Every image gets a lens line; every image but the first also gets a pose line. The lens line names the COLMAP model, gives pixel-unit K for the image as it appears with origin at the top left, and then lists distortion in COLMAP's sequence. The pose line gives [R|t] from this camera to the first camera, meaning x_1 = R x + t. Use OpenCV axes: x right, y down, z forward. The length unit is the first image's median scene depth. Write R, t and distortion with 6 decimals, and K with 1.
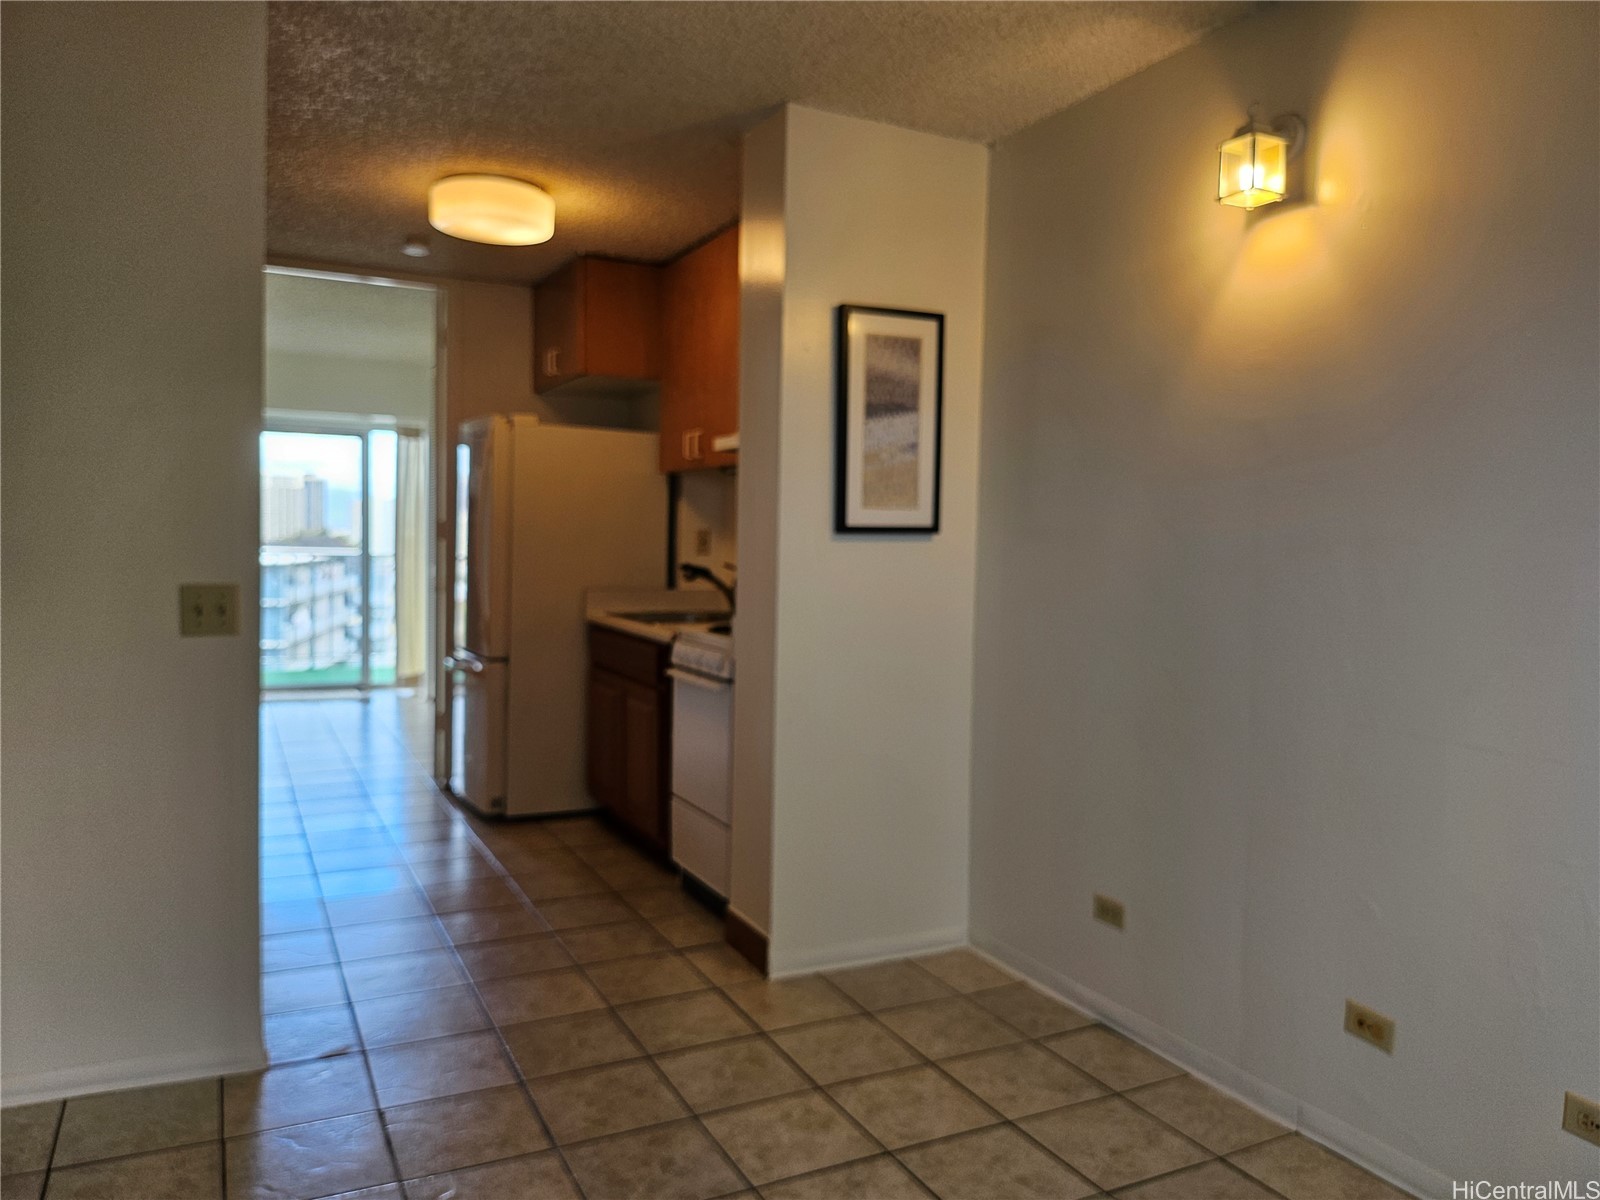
lens RADIAL K [[1134.9, 0, 800.6], [0, 1134.9, 602.4], [0, 0, 1]] dist [0.042362, -0.058045]
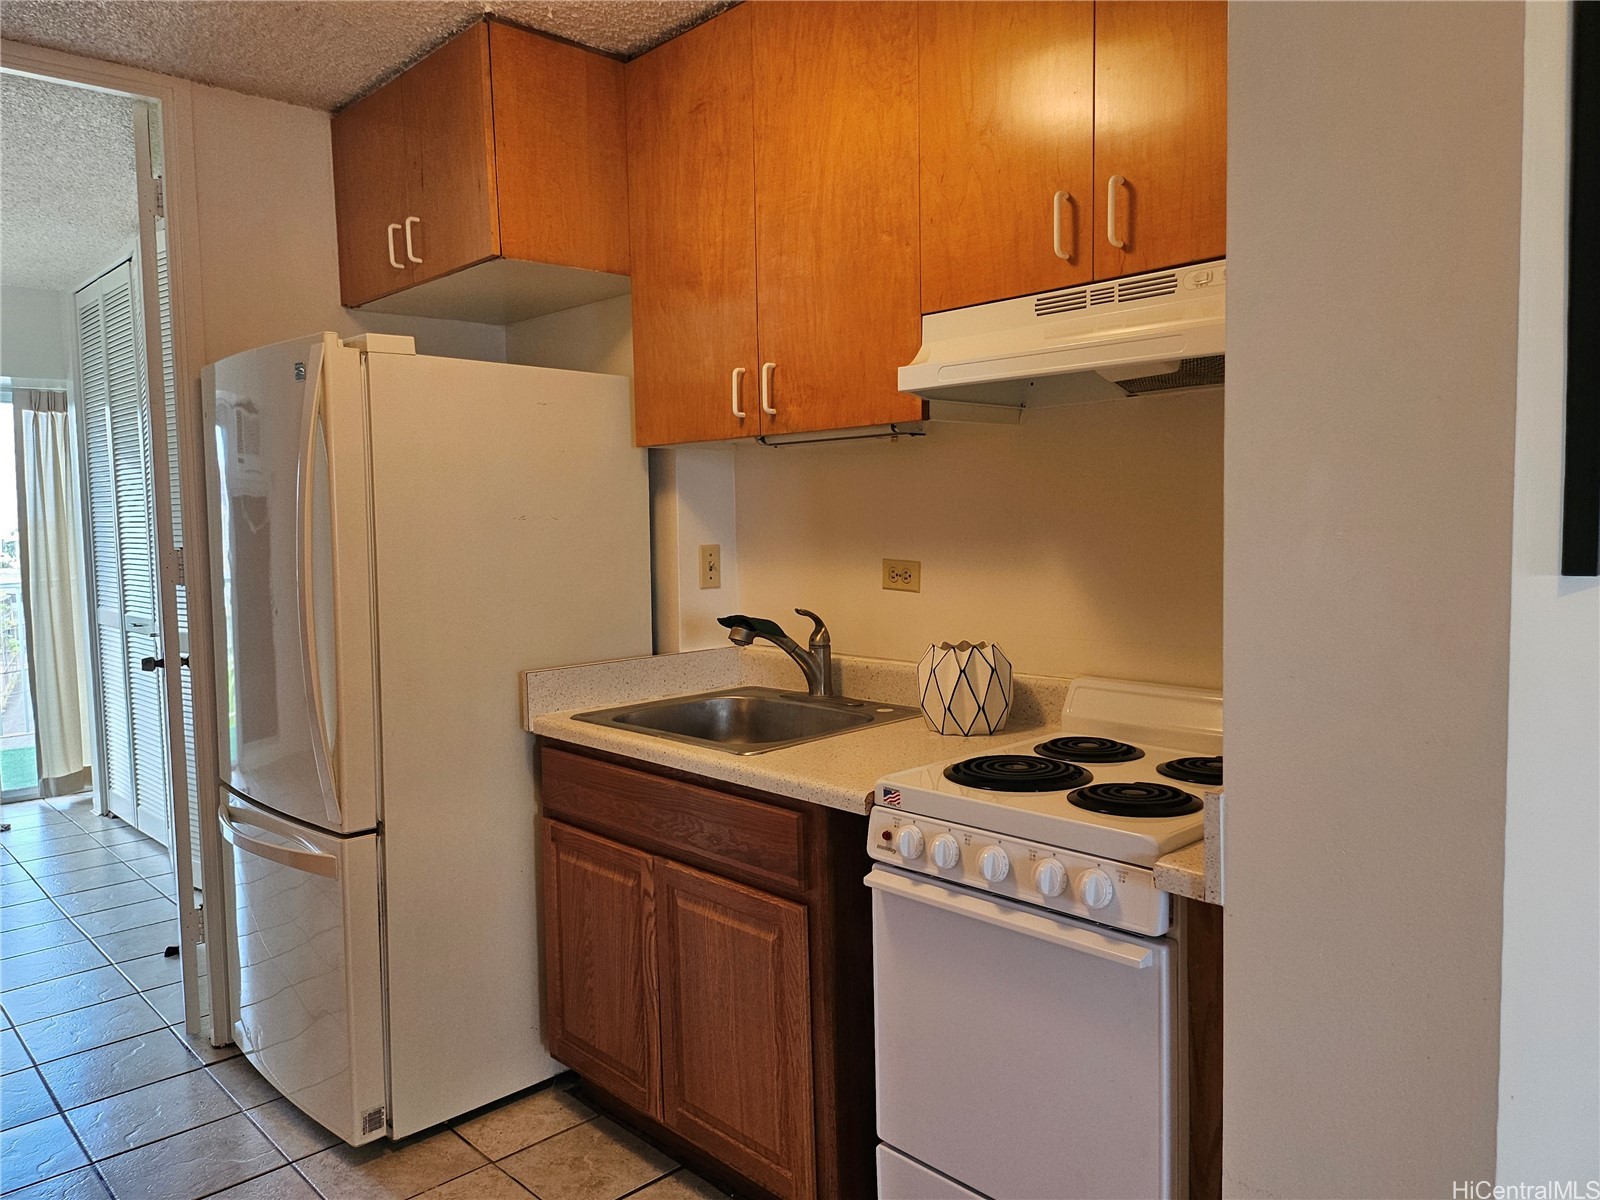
lens RADIAL K [[1134.9, 0, 785.1], [0, 1134.9, 598.9], [0, 0, 1]] dist [0.042362, -0.058045]
pose [[0.960525, -0.054567, 0.272788, -0.215913], [0.051142, 0.998498, 0.019655, -0.049443], [-0.273451, -0.004928, 0.961873, 0.470162]]
